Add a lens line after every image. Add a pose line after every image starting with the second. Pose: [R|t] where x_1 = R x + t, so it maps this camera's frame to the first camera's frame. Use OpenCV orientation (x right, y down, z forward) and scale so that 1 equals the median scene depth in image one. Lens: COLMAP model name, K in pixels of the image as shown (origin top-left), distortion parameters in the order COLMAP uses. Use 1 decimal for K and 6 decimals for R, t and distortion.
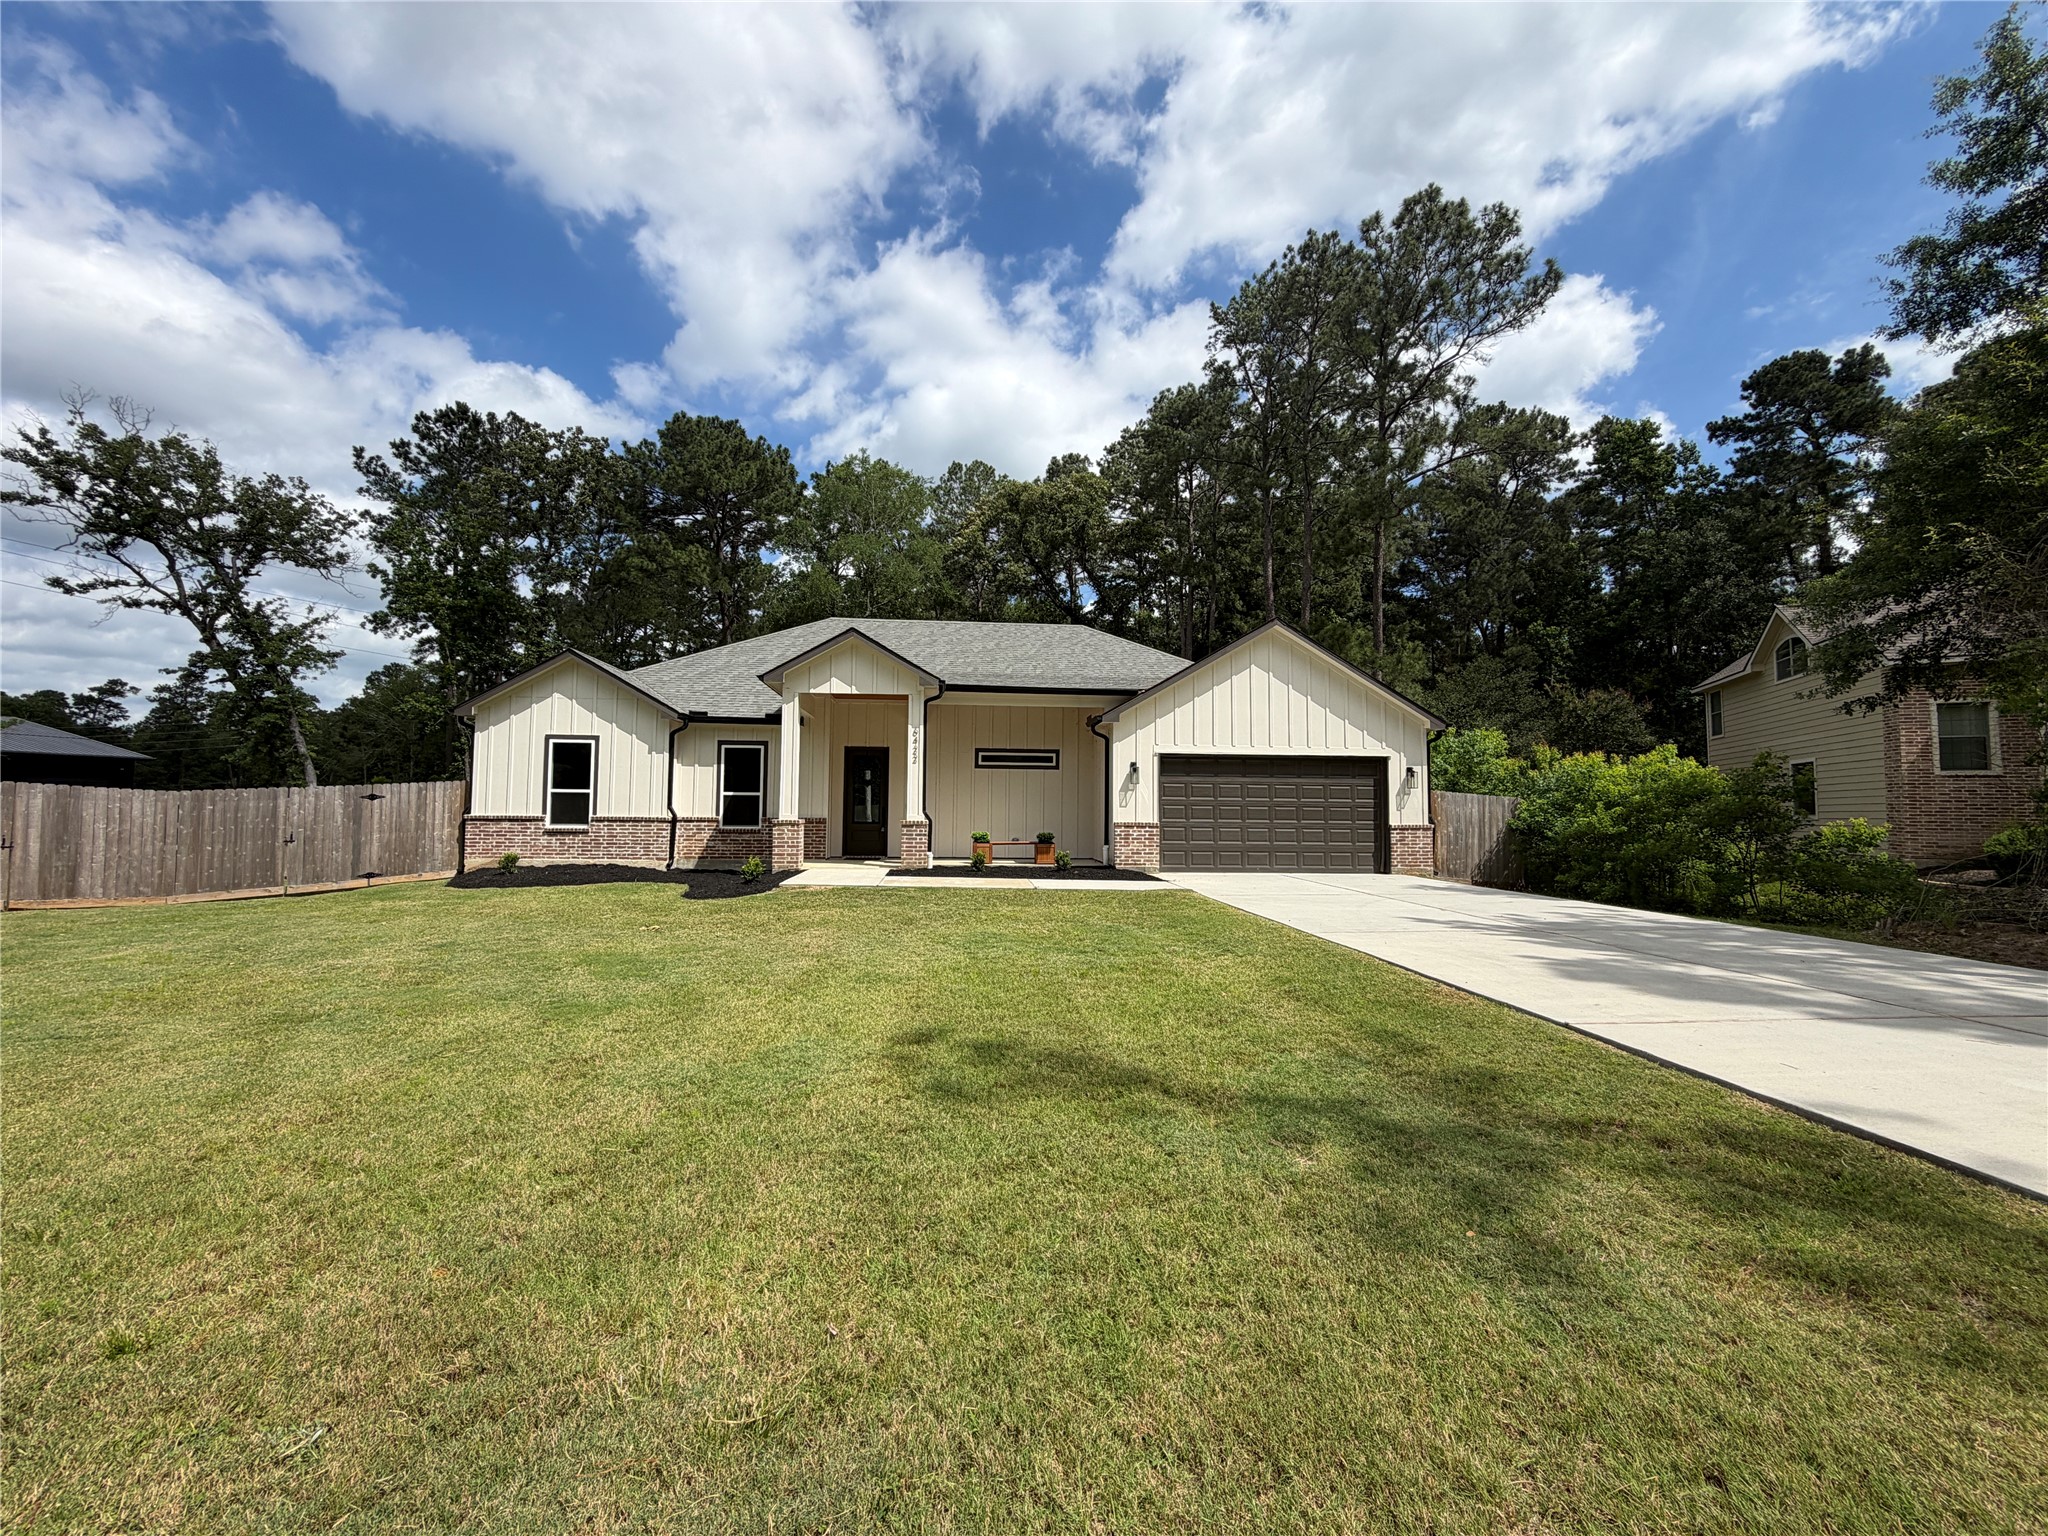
lens RADIAL K [[821.9, 0, 1024.0], [0, 821.9, 768.0], [0, 0, 1]] dist [0.000724, 0.000192]
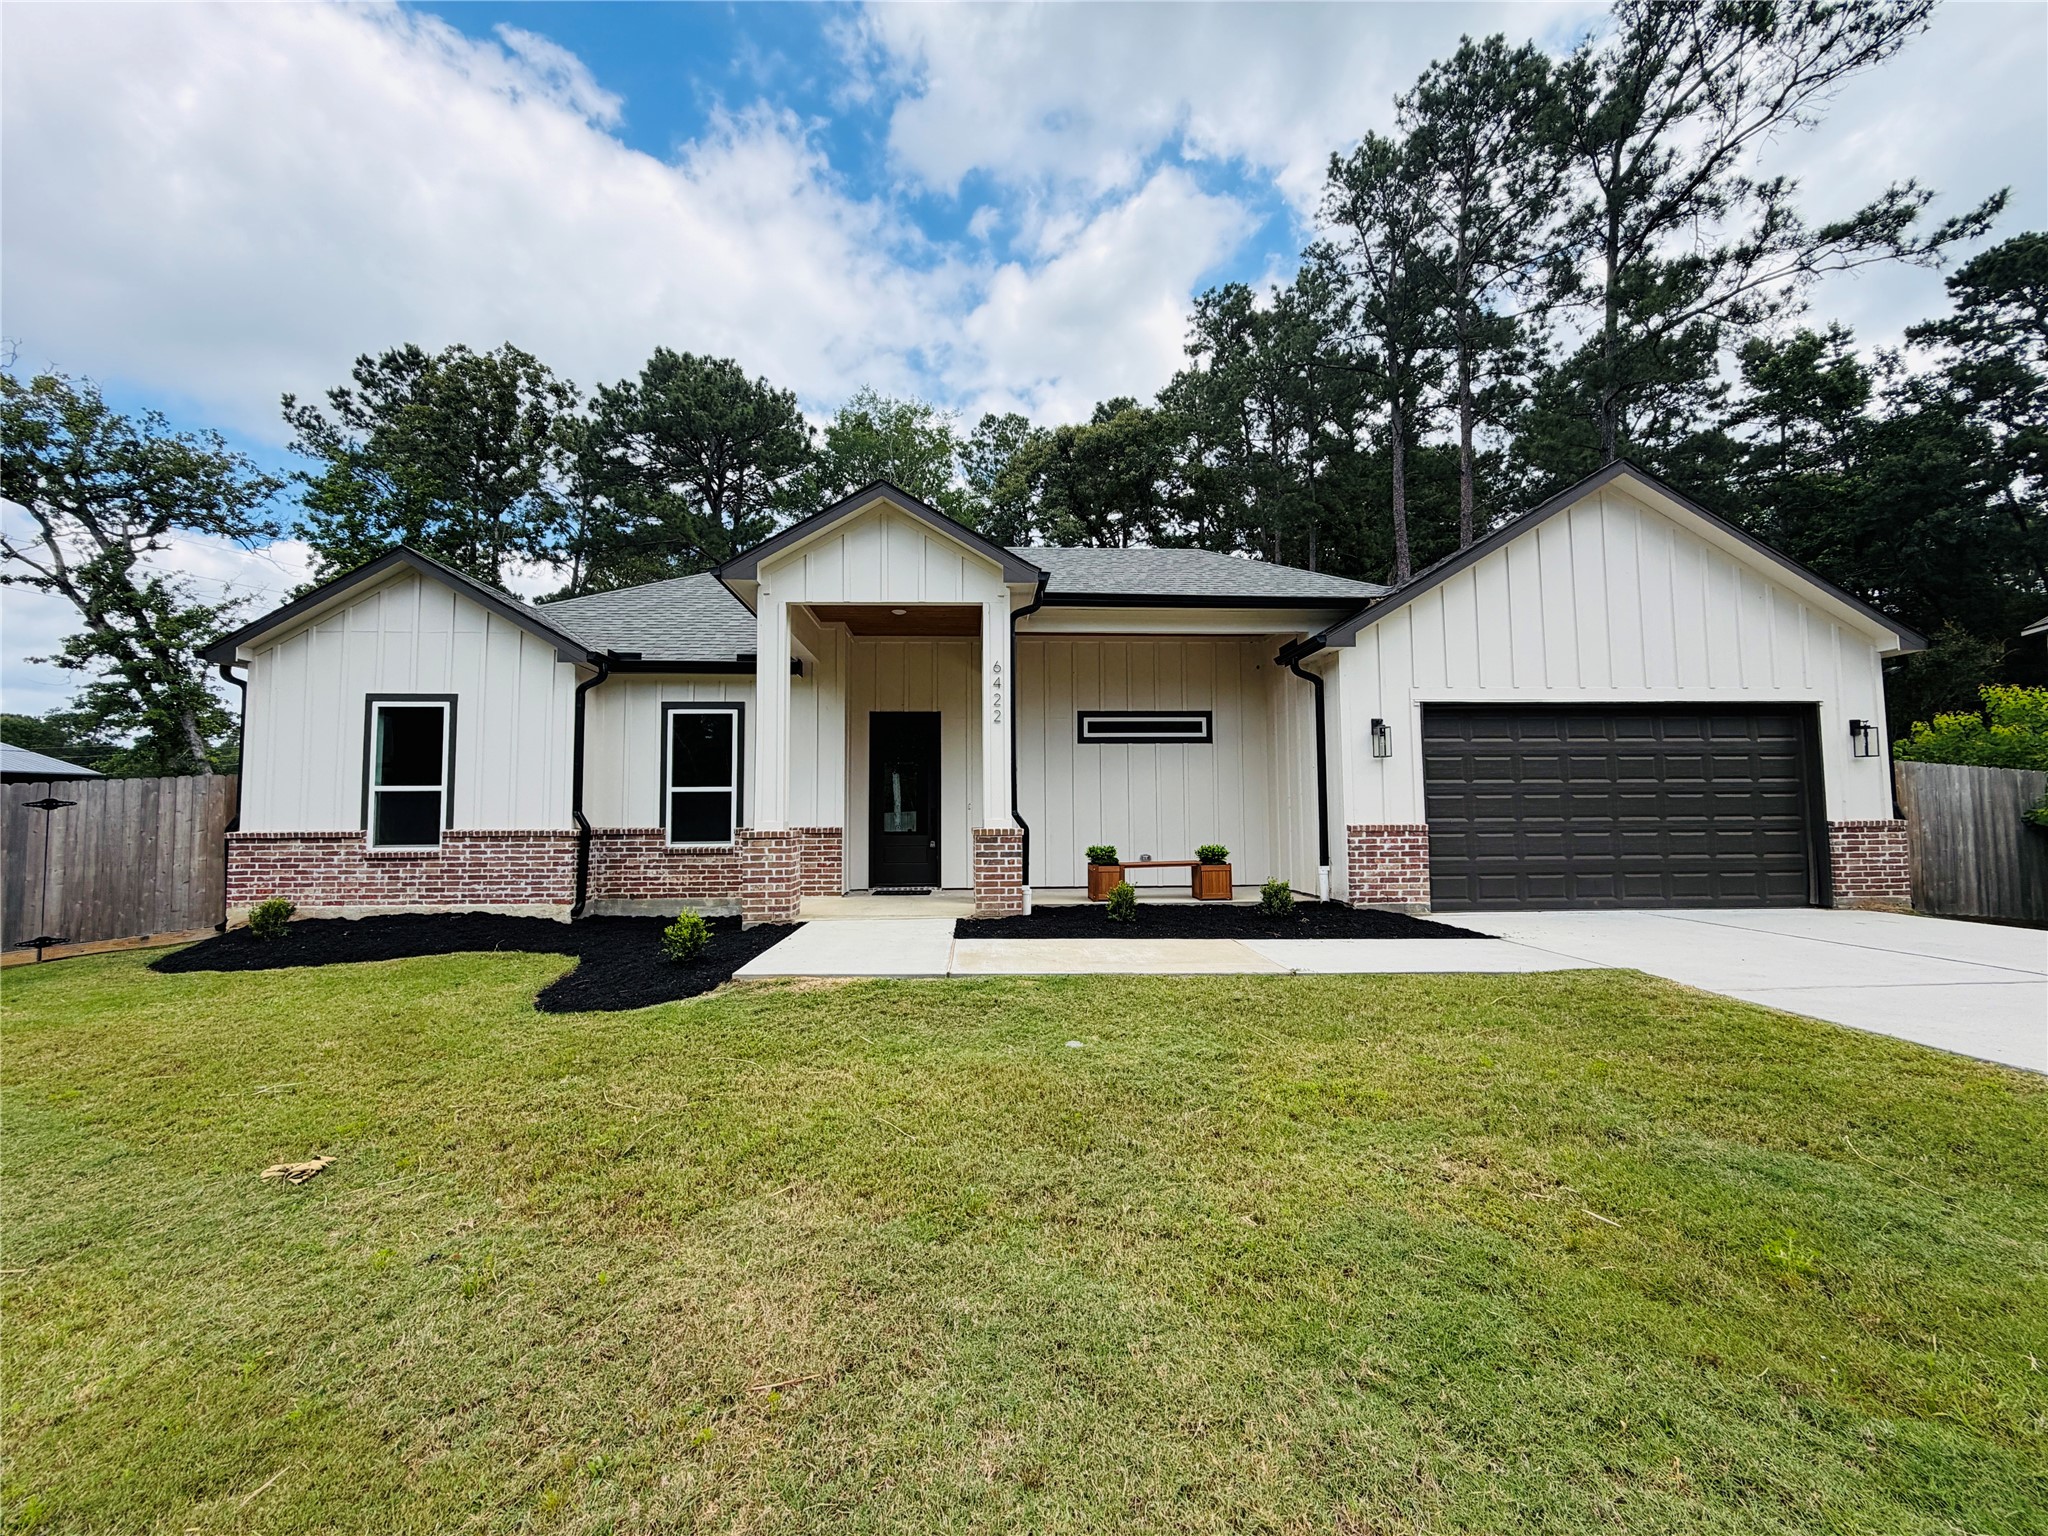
lens RADIAL K [[817.2, 0, 1020.4], [0, 817.2, 768.1], [0, 0, 1]] dist [0.001259, 0.000149]
pose [[0.999273, -0.020049, -0.032428, -0.091539], [0.019786, 0.999769, -0.008410, 0.026024], [0.032589, 0.007762, 0.999439, 0.415394]]
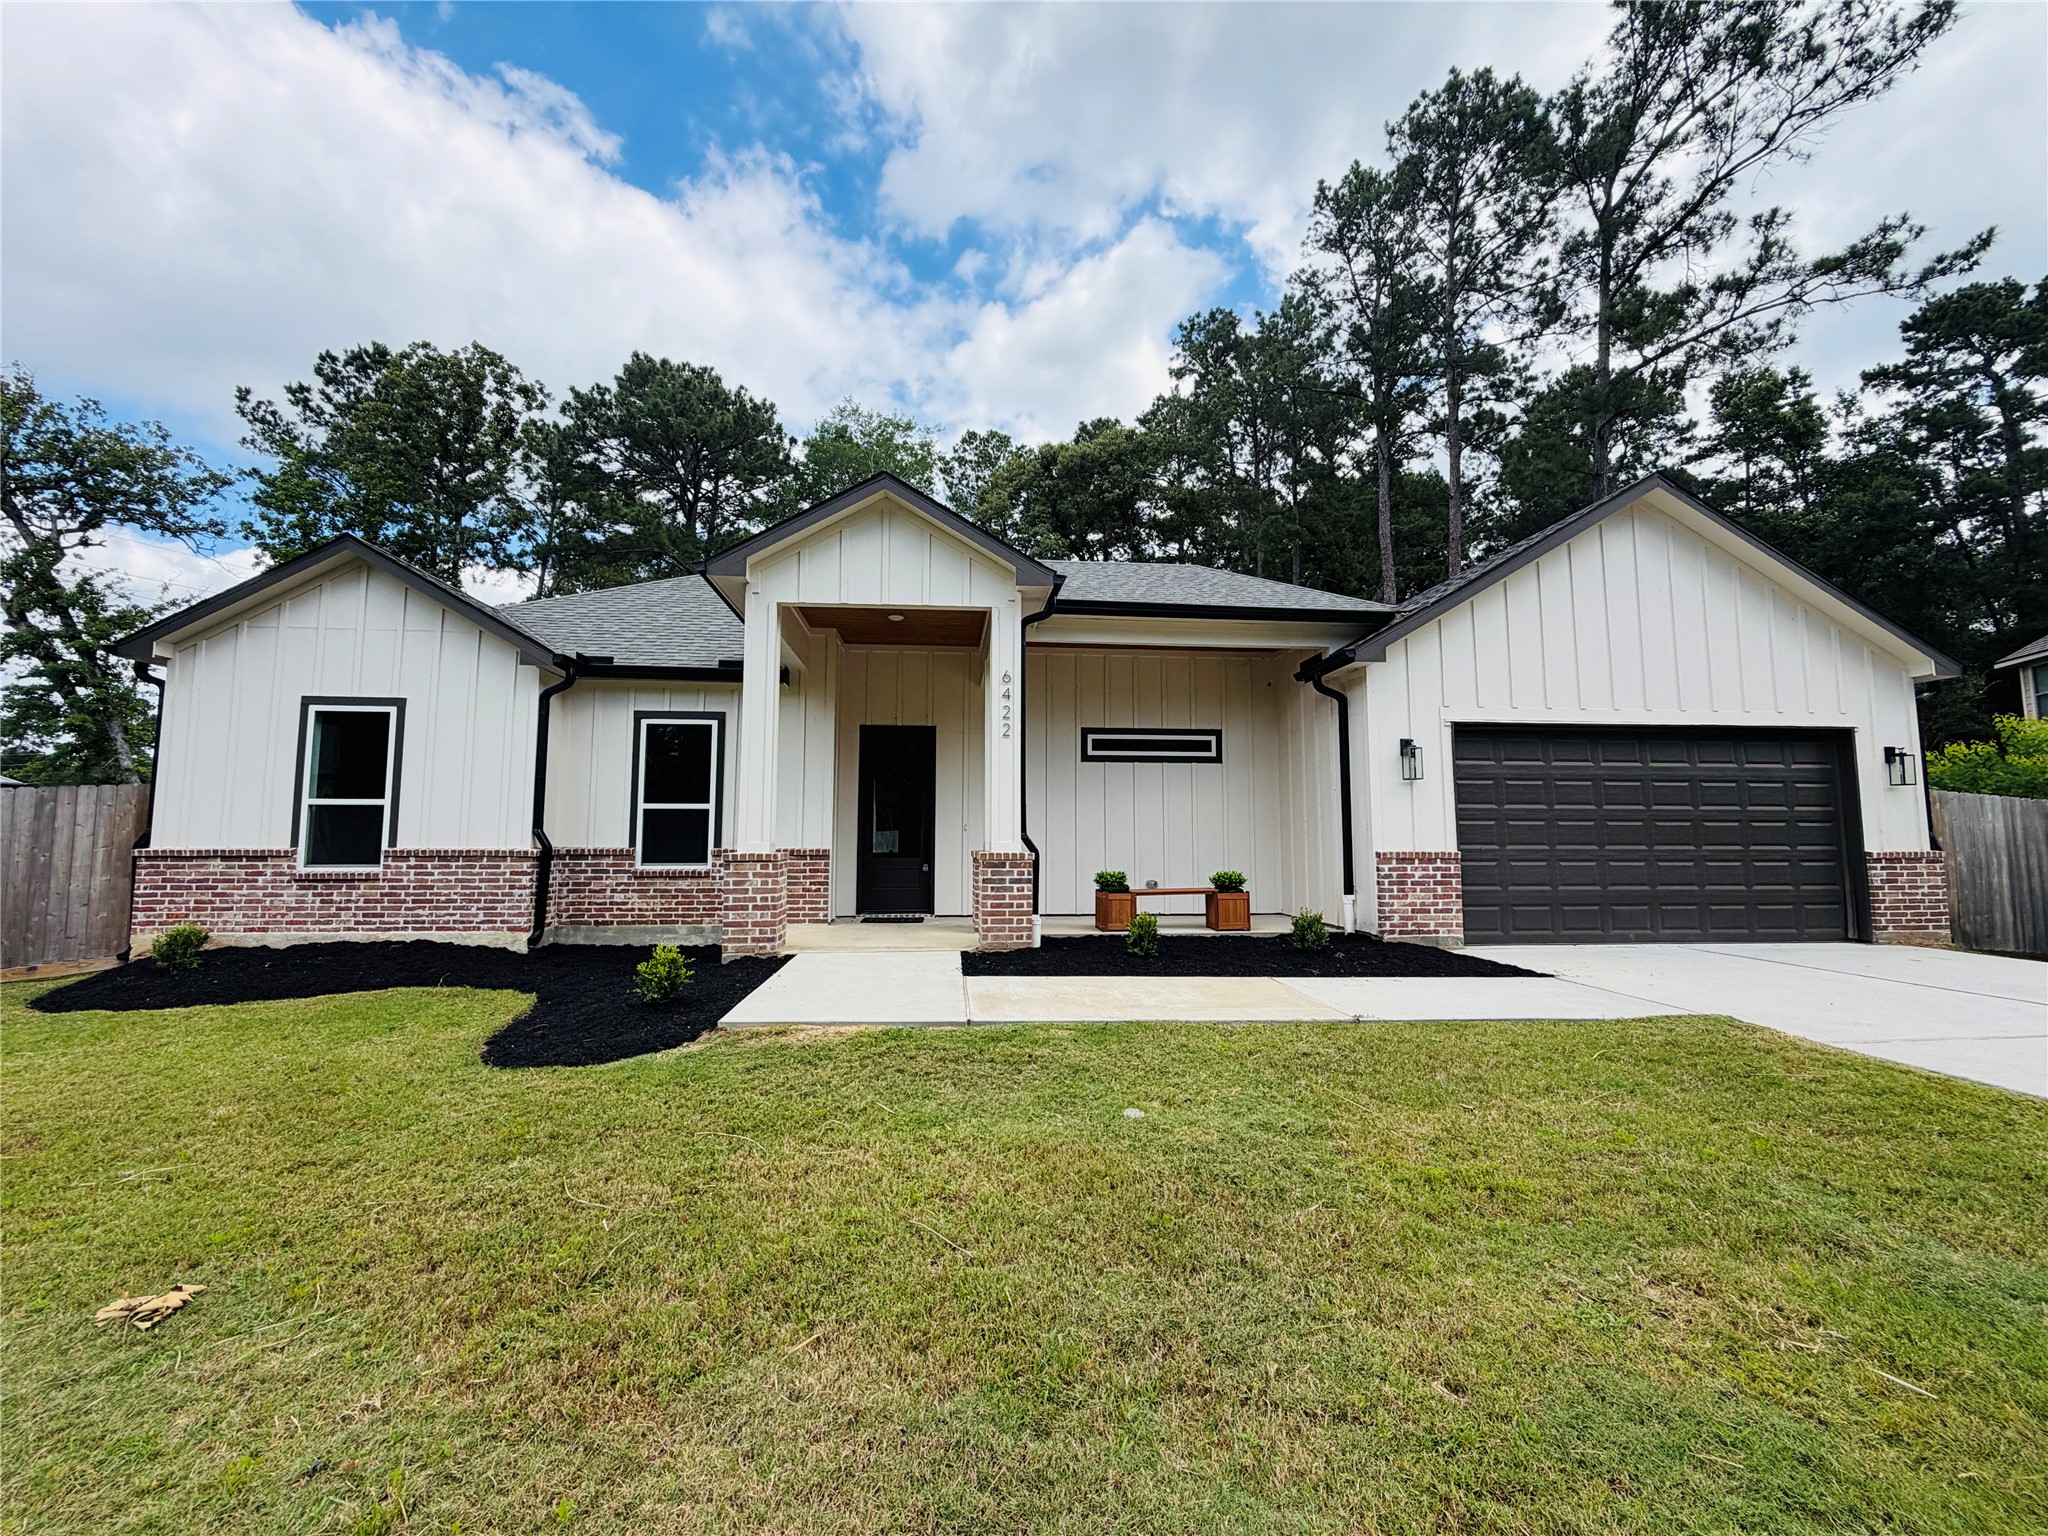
lens RADIAL K [[817.2, 0, 1020.4], [0, 817.2, 768.1], [0, 0, 1]] dist [0.001259, 0.000149]
pose [[0.999954, -0.008565, 0.004374, -0.116069], [0.008705, 0.999415, -0.033077, 0.026486], [-0.004089, 0.033114, 0.999443, 0.455864]]
